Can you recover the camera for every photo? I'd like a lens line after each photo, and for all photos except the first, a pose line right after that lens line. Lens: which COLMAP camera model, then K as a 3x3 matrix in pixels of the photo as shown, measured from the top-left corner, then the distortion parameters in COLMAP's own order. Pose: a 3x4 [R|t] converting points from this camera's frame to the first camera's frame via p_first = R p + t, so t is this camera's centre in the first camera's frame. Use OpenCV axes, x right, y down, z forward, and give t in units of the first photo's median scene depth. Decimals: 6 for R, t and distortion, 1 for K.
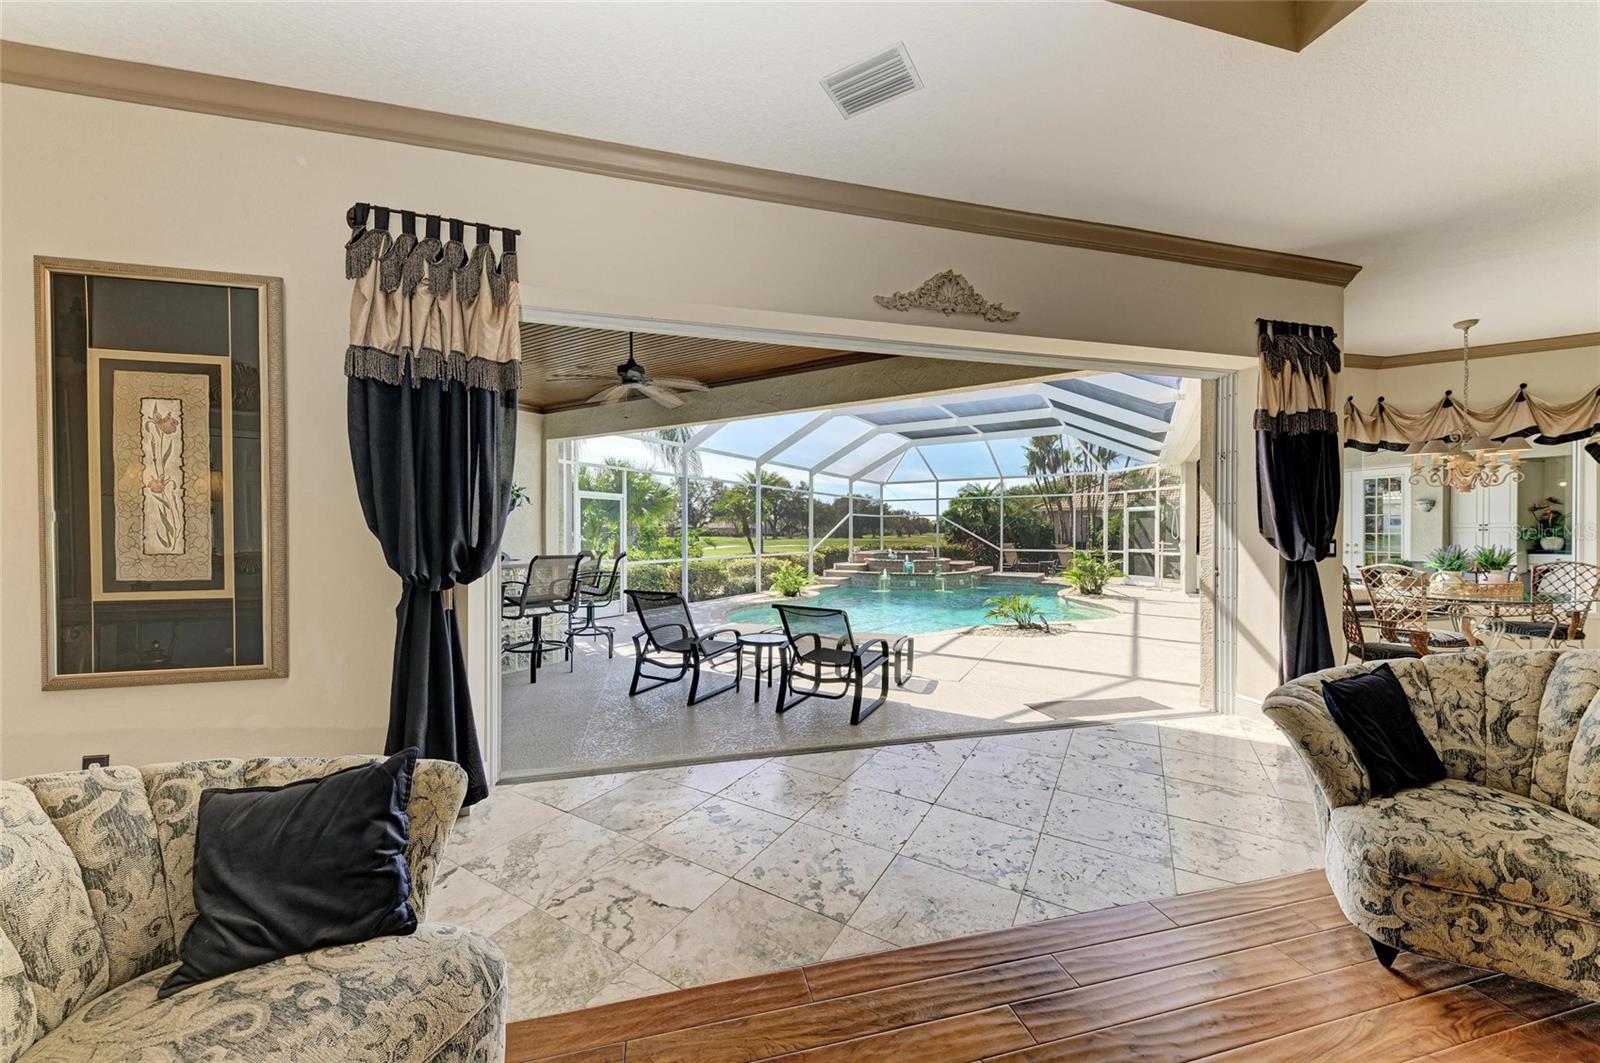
lens RADIAL K [[561.5, 0, 795.6], [0, 561.5, 537.3], [0, 0, 1]] dist [0.016268, -0.006091]
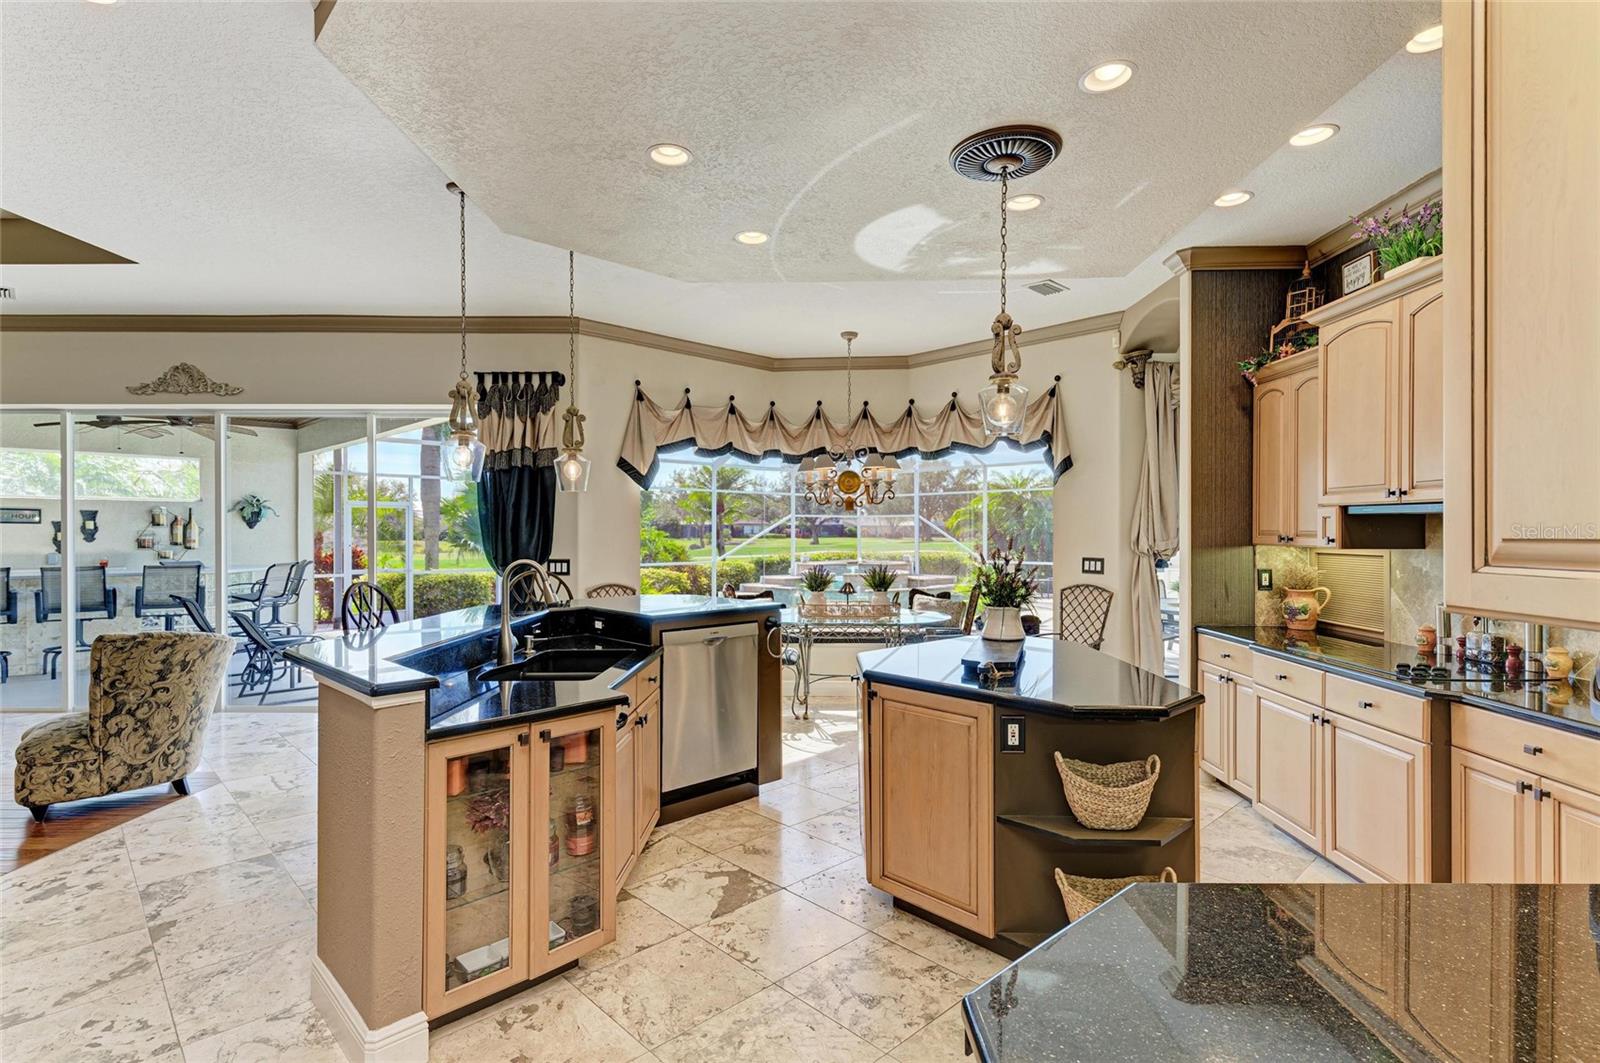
lens RADIAL K [[776.1, 0, 800.0], [0, 776.1, 531.5], [0, 0, 1]] dist [0.020090, -0.001022]
pose [[0.962668, 0.002336, -0.270675, 1.856339], [-0.003262, 0.999990, -0.002971, -0.055210], [0.270665, 0.003743, 0.962666, -0.355190]]
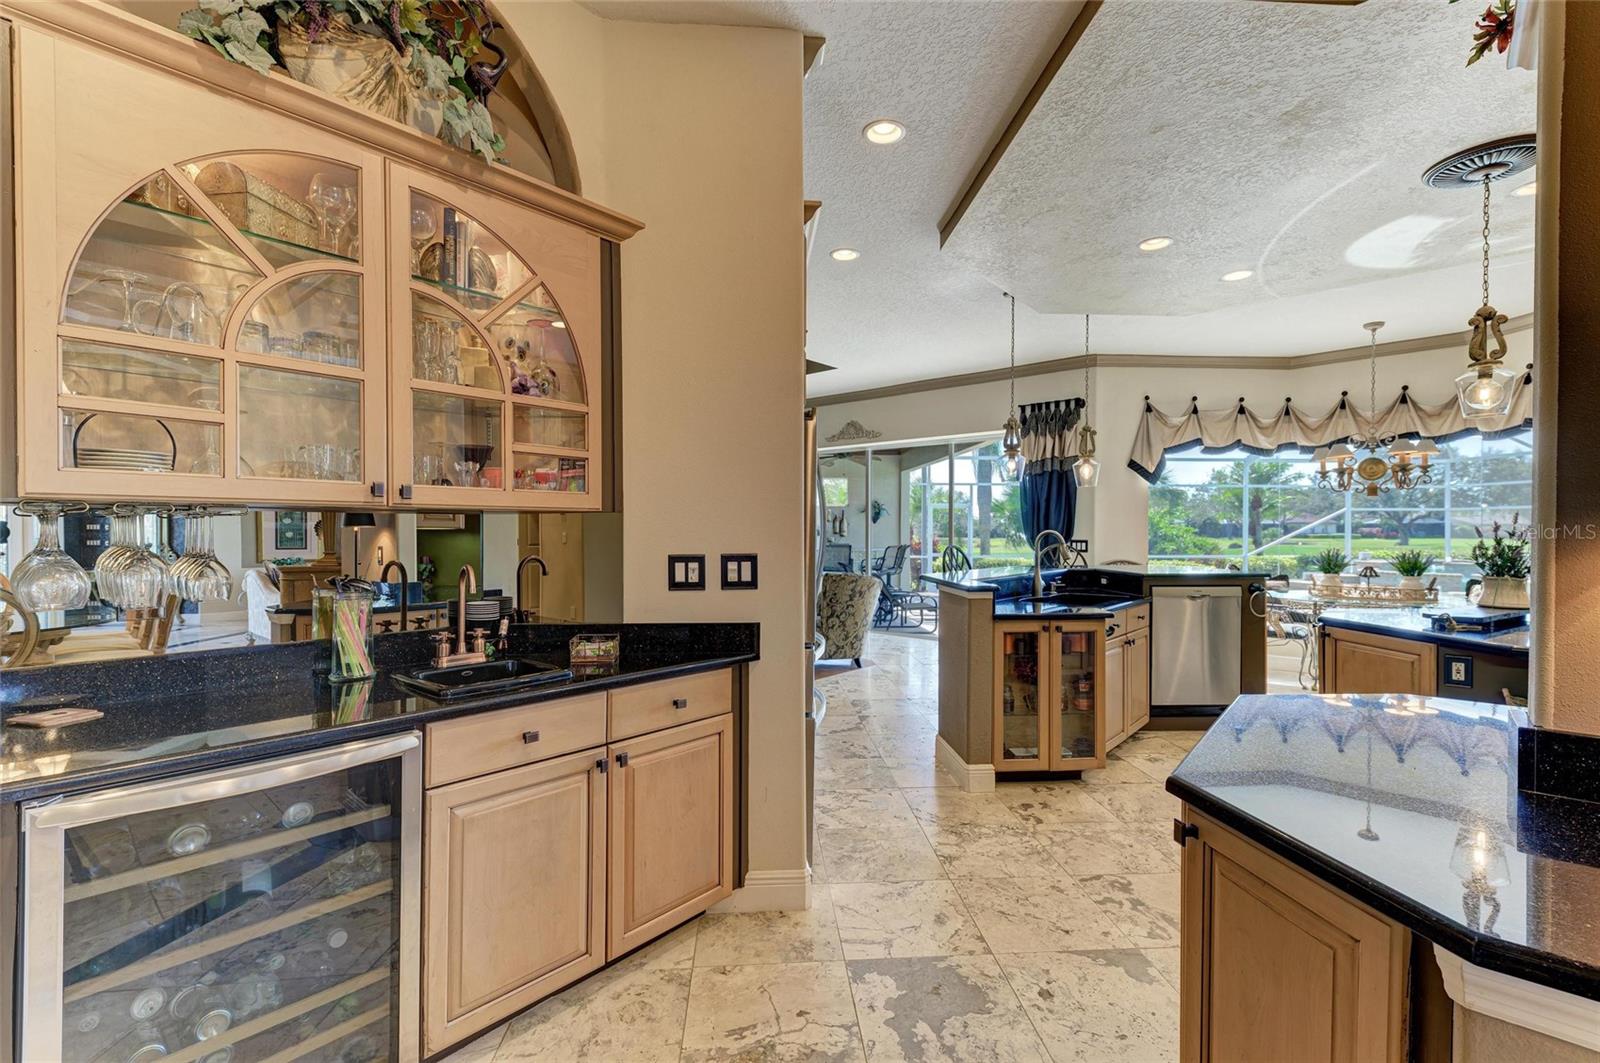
lens RADIAL K [[696.4, 0, 796.6], [0, 696.4, 538.3], [0, 0, 1]] dist [0.013663, -0.000521]
pose [[0.560430, 0.012053, -0.828114, 2.083180], [-0.006910, 0.999927, 0.009878, -0.019214], [0.828173, 0.000186, 0.560473, -0.645128]]
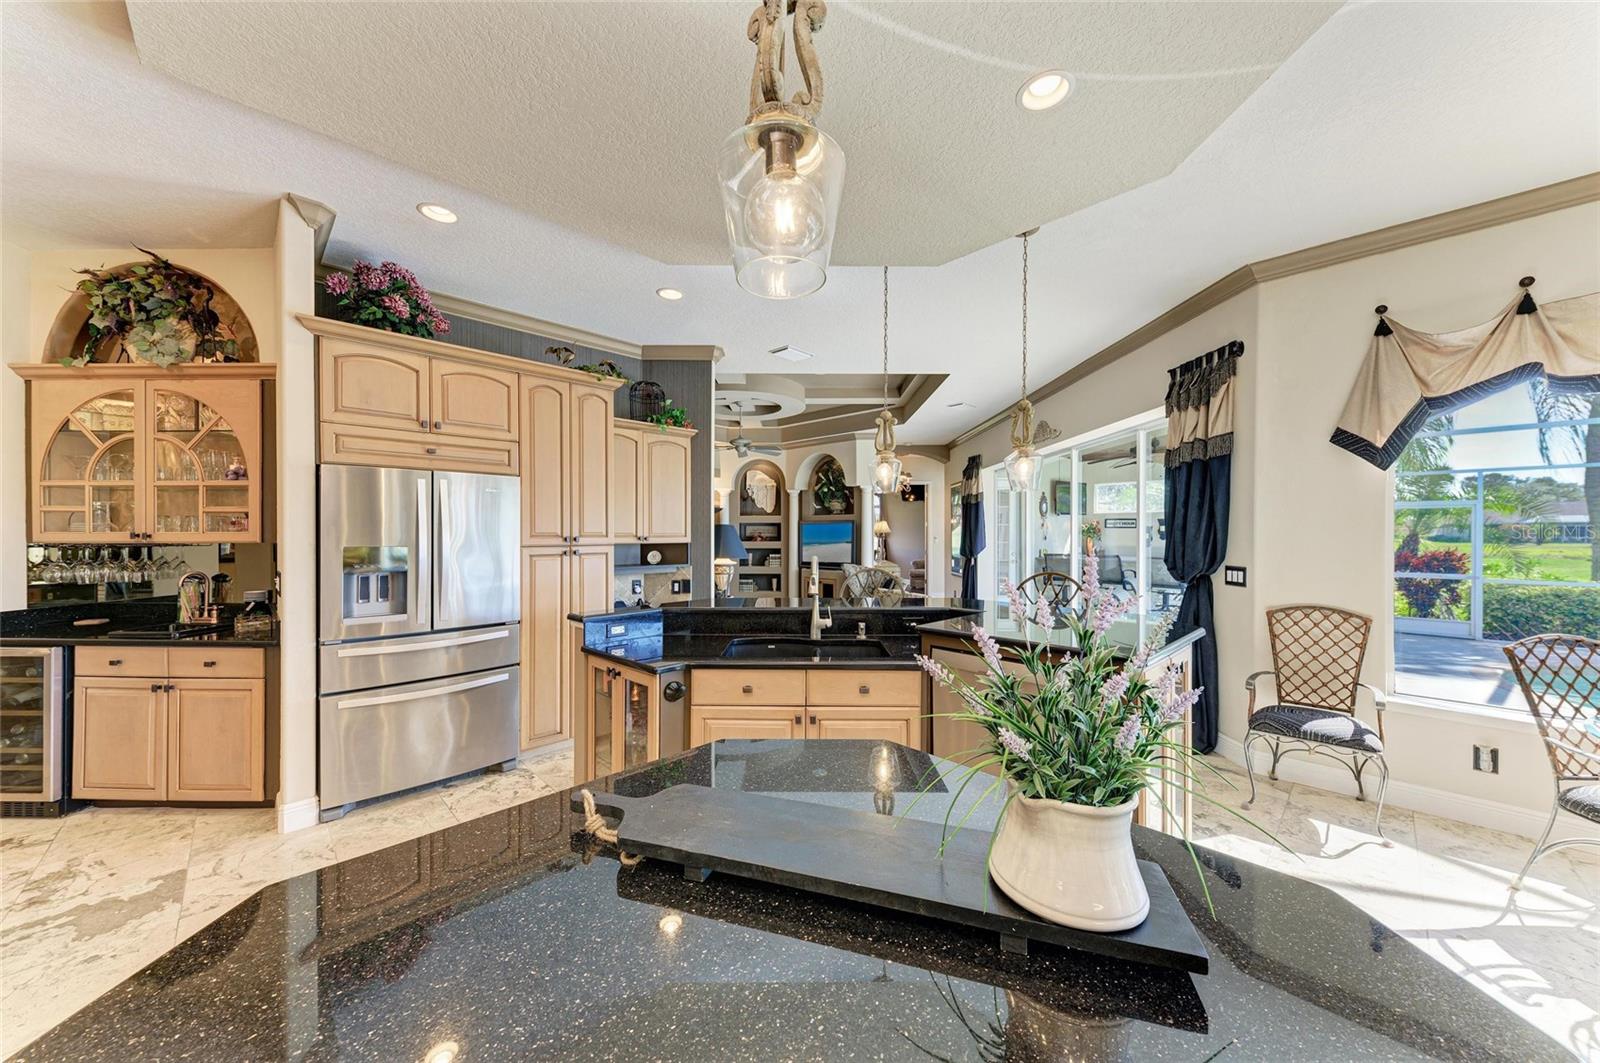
lens RADIAL K [[561.5, 0, 795.6], [0, 561.5, 537.3], [0, 0, 1]] dist [0.016268, -0.006091]
pose [[-0.265165, 0.009320, -0.964158, 2.074095], [-0.004769, 0.999928, 0.010978, -0.057962], [0.964191, 0.007509, -0.265101, 0.567008]]
